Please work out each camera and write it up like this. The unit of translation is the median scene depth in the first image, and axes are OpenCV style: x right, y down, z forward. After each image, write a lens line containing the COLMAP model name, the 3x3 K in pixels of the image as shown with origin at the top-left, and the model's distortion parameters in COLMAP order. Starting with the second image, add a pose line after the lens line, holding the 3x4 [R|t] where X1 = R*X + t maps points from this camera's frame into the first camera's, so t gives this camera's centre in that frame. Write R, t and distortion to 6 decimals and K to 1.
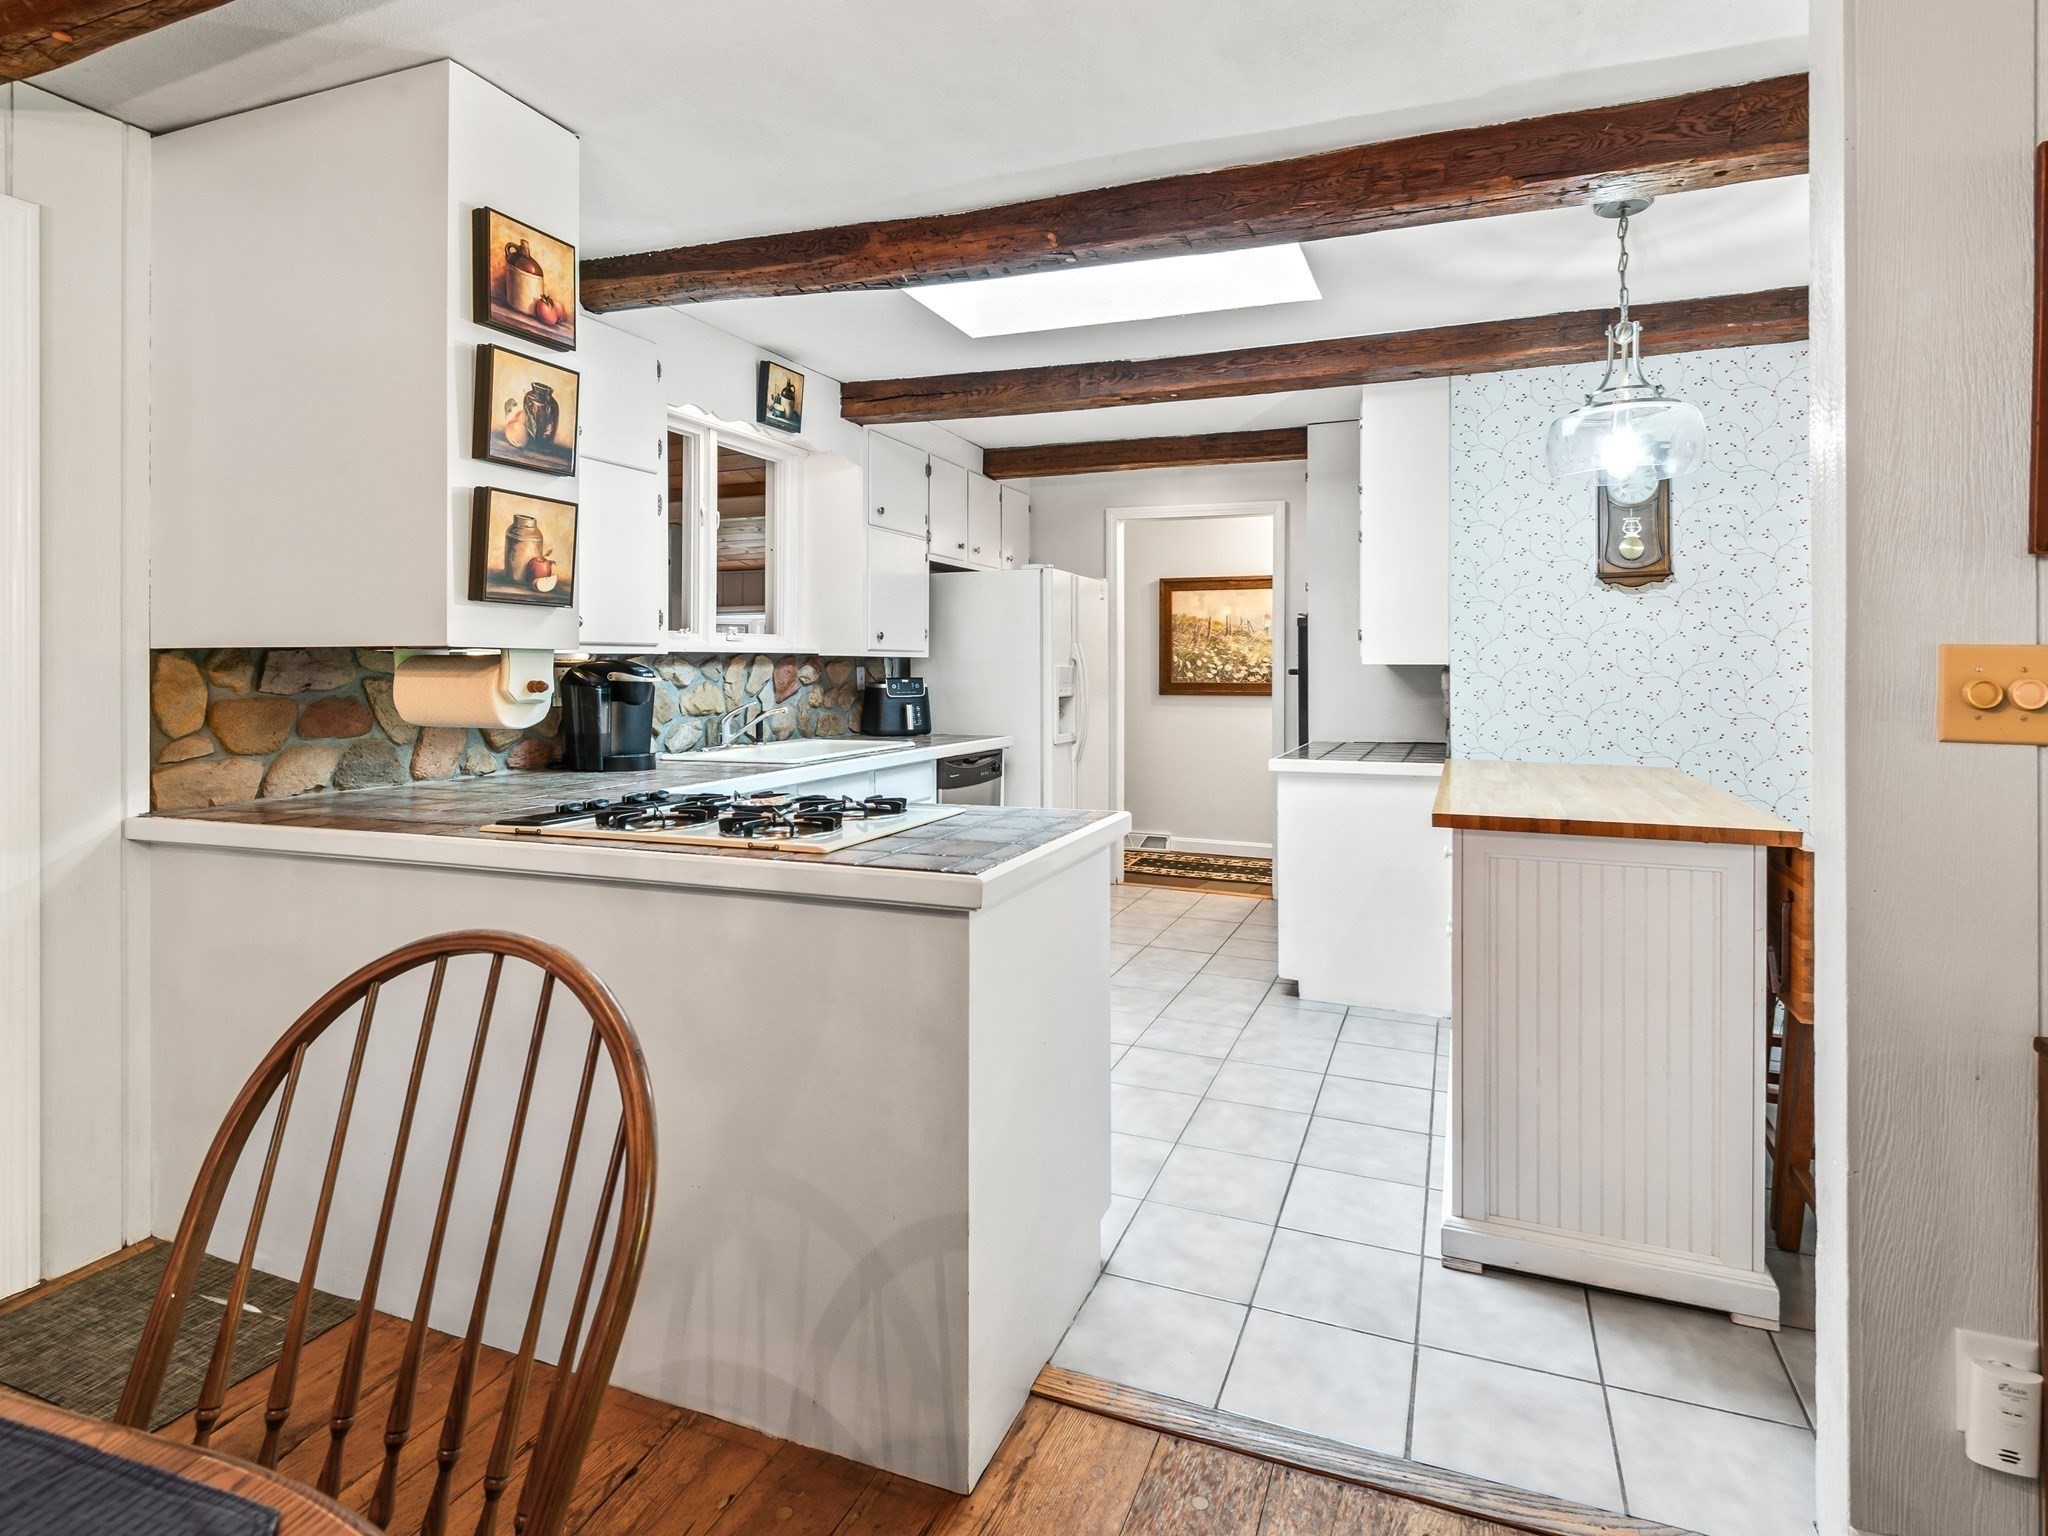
lens RADIAL K [[1047.1, 0, 1027.9], [0, 1047.1, 665.8], [0, 0, 1]] dist [0.049518, -0.040250]
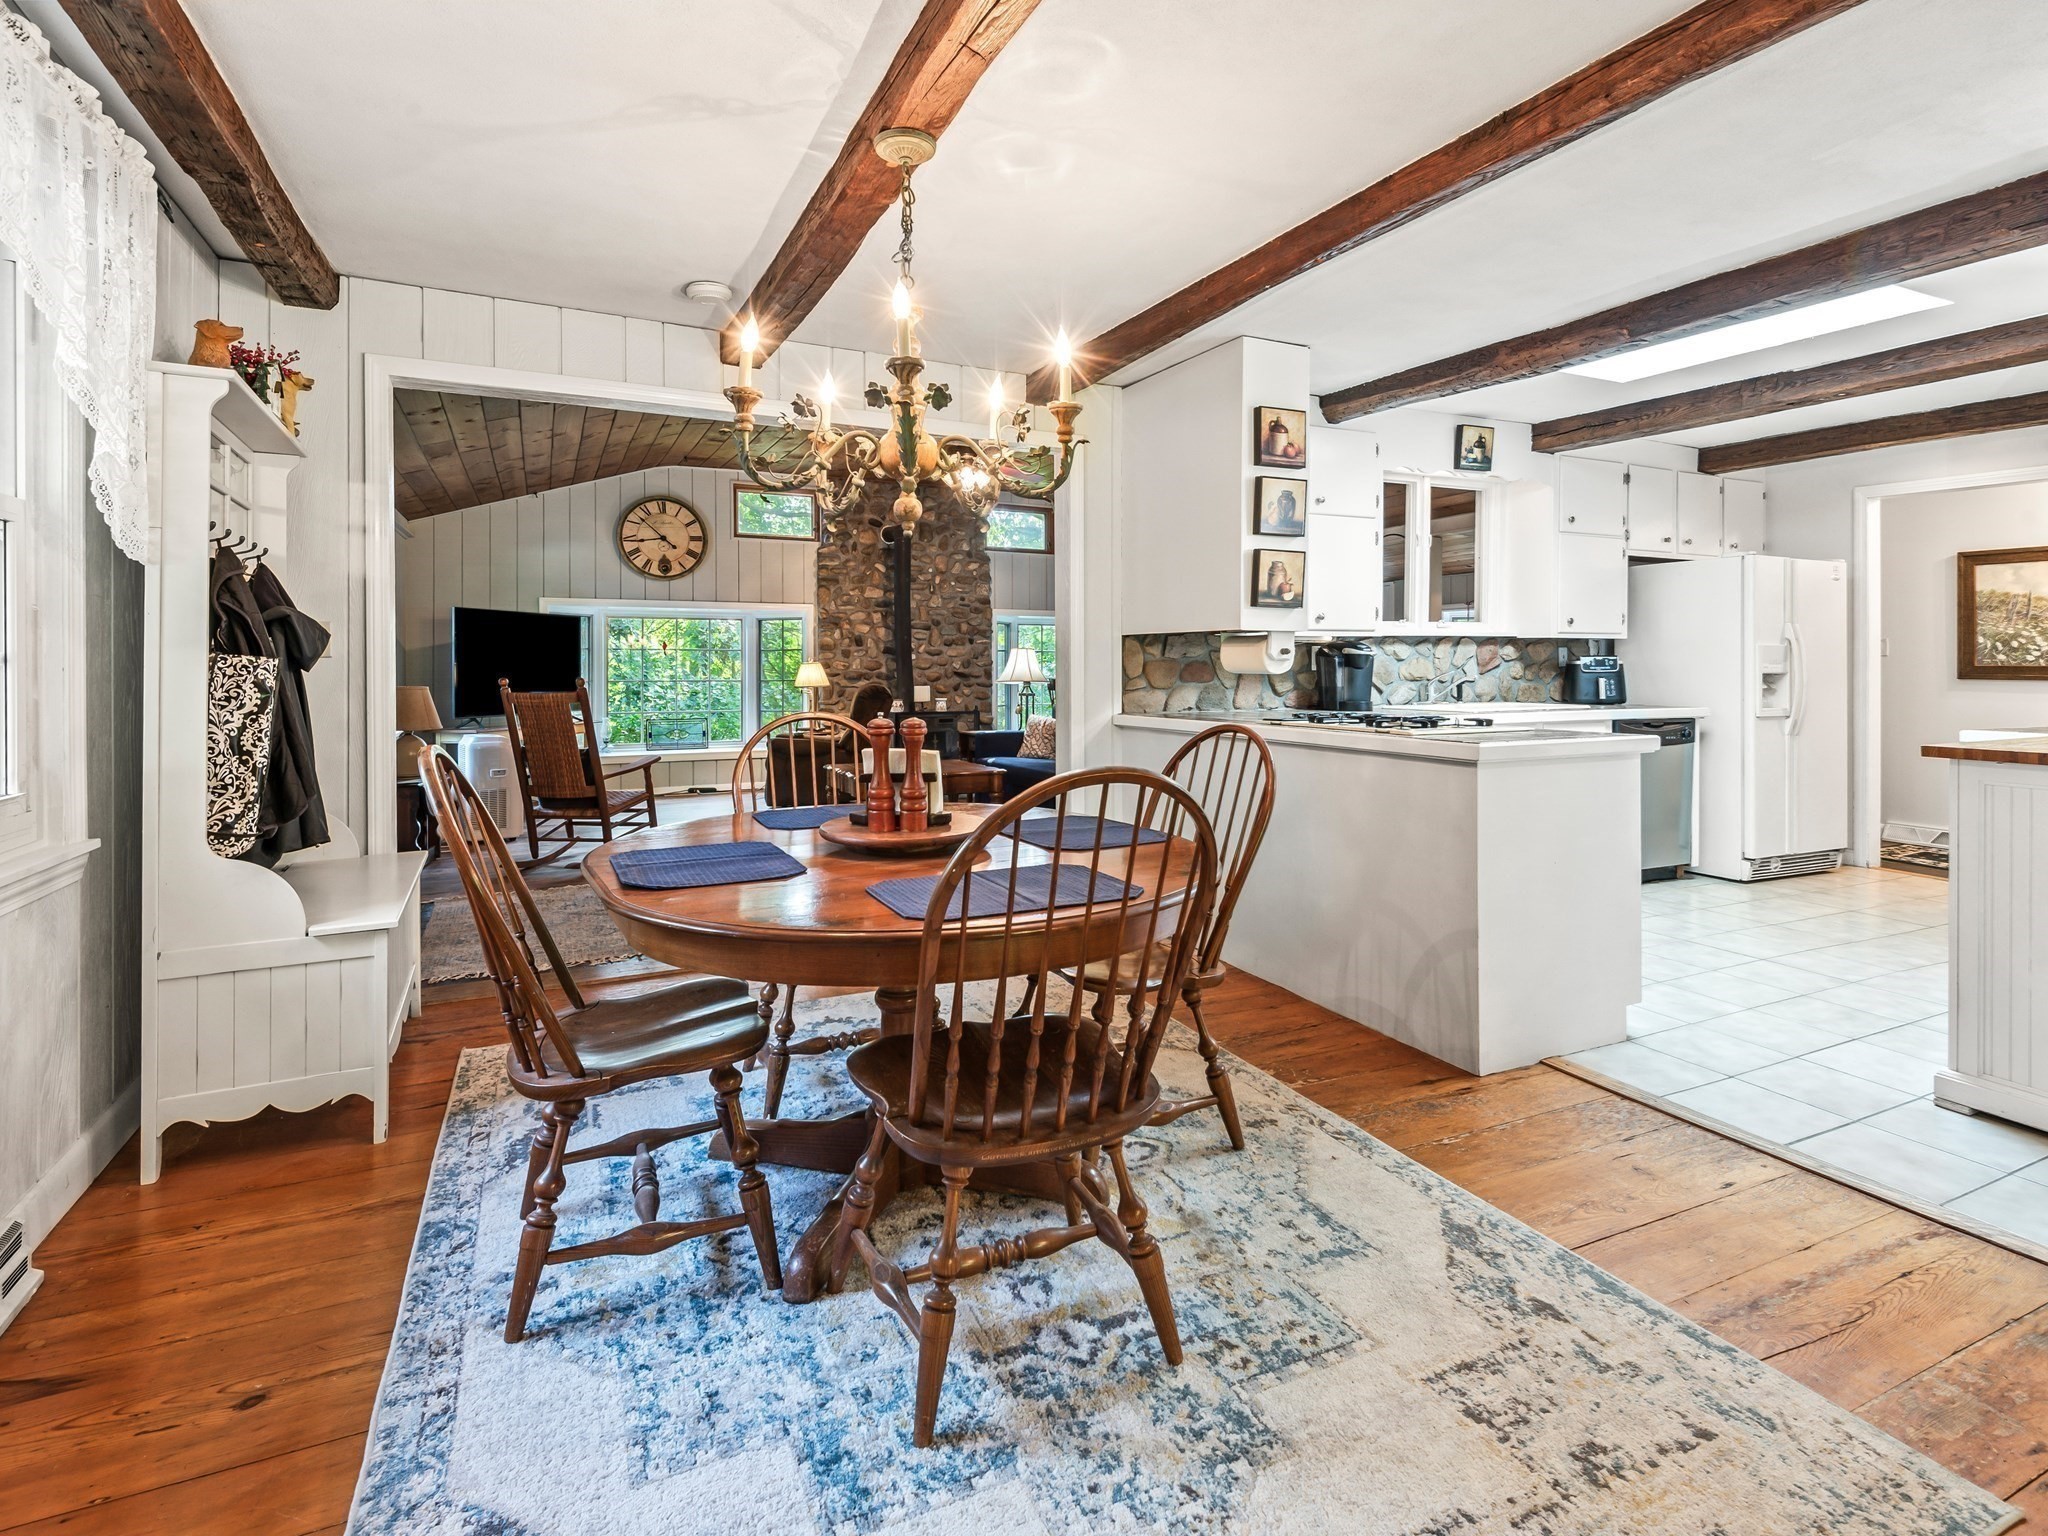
lens RADIAL K [[1047.1, 0, 1027.9], [0, 1047.1, 665.8], [0, 0, 1]] dist [0.049518, -0.040250]
pose [[0.729621, 0.003399, -0.683843, 0.356936], [-0.001351, 0.999993, 0.003529, 0.029677], [0.683850, -0.001651, 0.729621, -0.501382]]
